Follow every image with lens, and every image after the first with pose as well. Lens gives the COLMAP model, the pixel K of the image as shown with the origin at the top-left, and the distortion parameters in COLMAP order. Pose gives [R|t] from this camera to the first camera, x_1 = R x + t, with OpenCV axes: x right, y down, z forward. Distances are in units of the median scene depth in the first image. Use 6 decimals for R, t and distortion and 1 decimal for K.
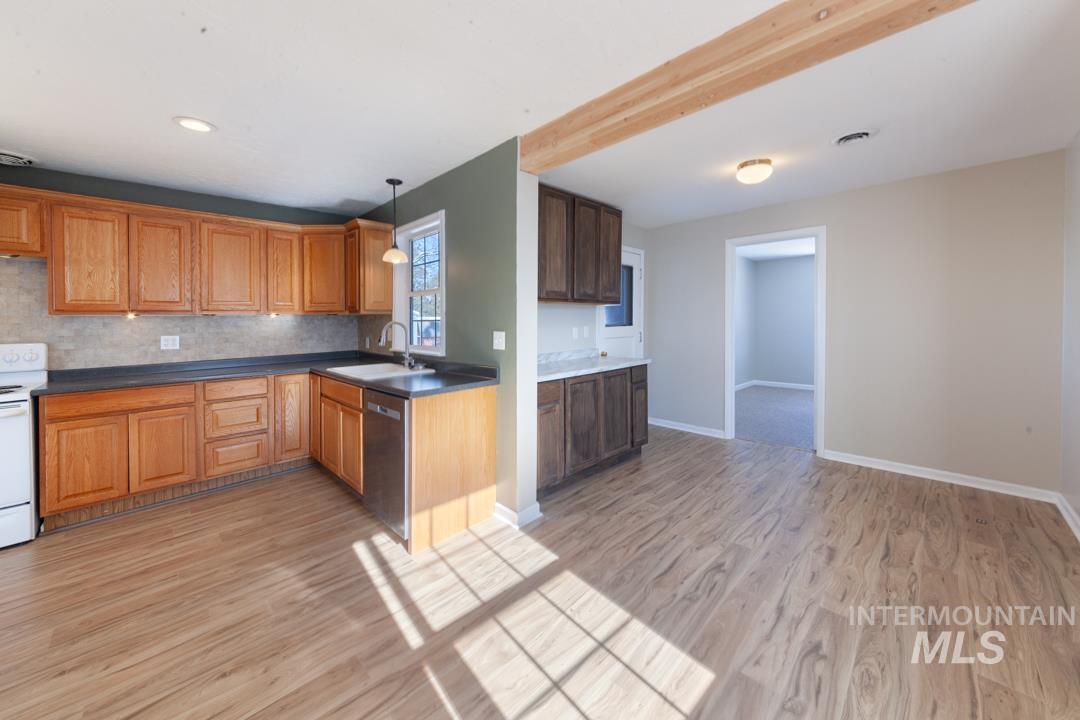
lens RADIAL K [[387.5, 0, 538.5], [0, 387.5, 330.5], [0, 0, 1]] dist [-0.010141, 0.000047]
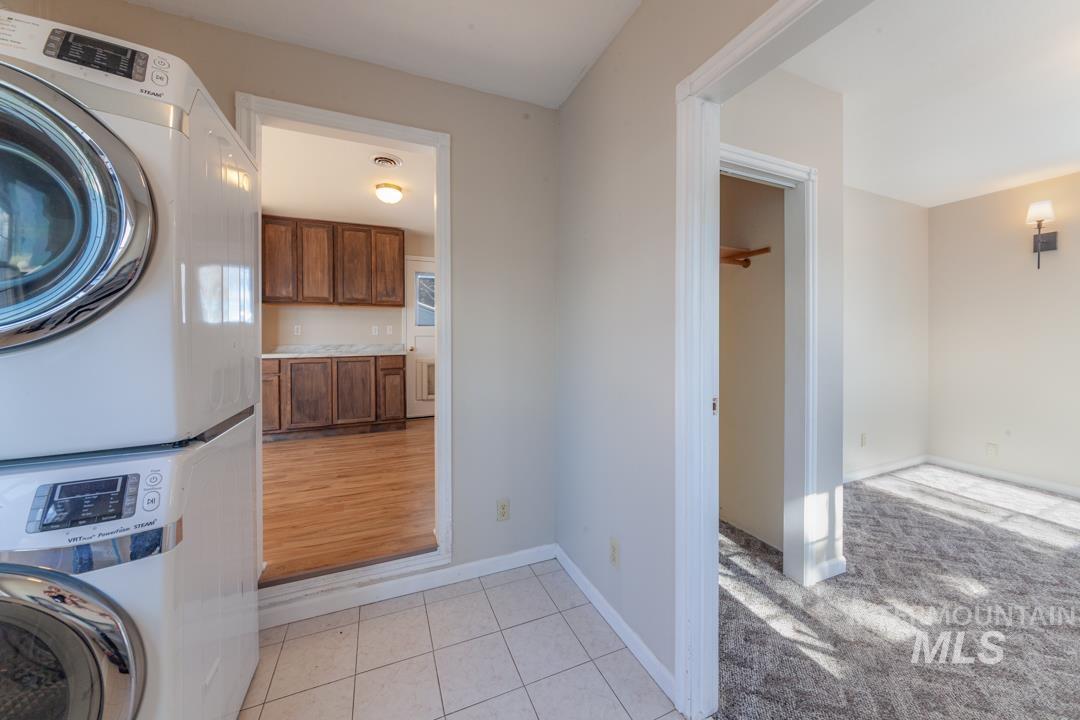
lens RADIAL K [[381.6, 0, 542.5], [0, 381.6, 342.9], [0, 0, 1]] dist [-0.001029, 0.000047]
pose [[0.929201, 0.004090, -0.369552, 1.281264], [-0.008345, 0.999916, -0.009917, 0.066234], [0.369480, 0.012298, 0.929157, 0.057805]]
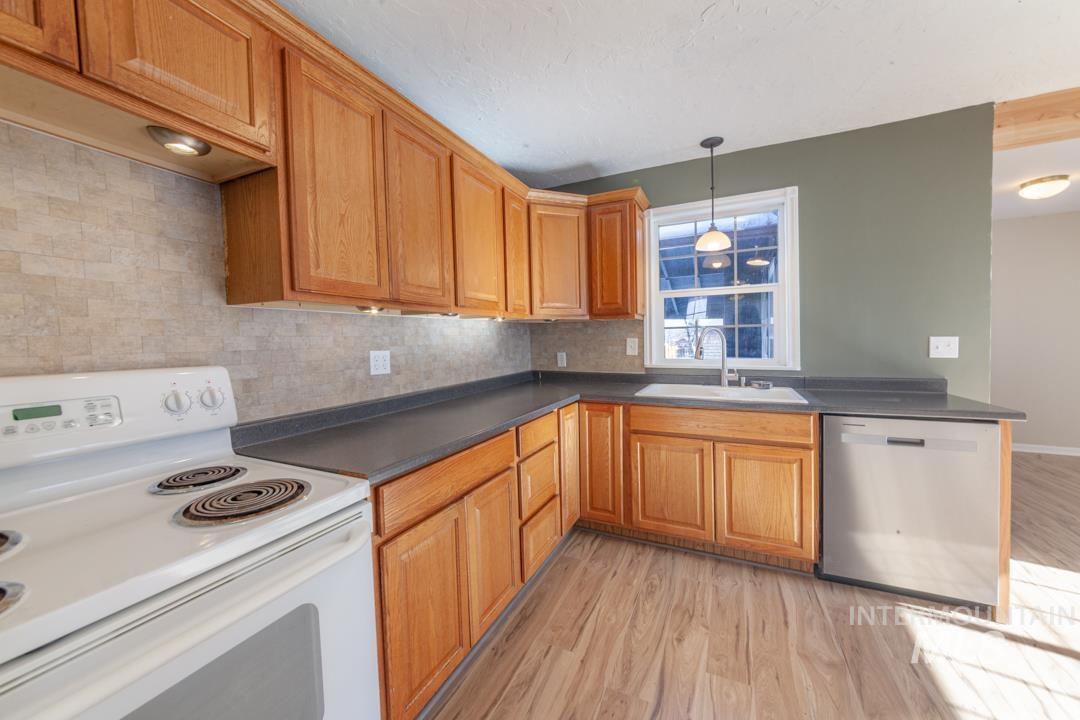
lens RADIAL K [[381.7, 0, 532.6], [0, 381.7, 359.0], [0, 0, 1]] dist [-0.001968, -0.000102]
pose [[0.944844, -0.021409, 0.326819, -0.968046], [0.015834, 0.999680, 0.019712, 0.019393], [-0.327137, -0.013450, 0.944881, 0.406668]]
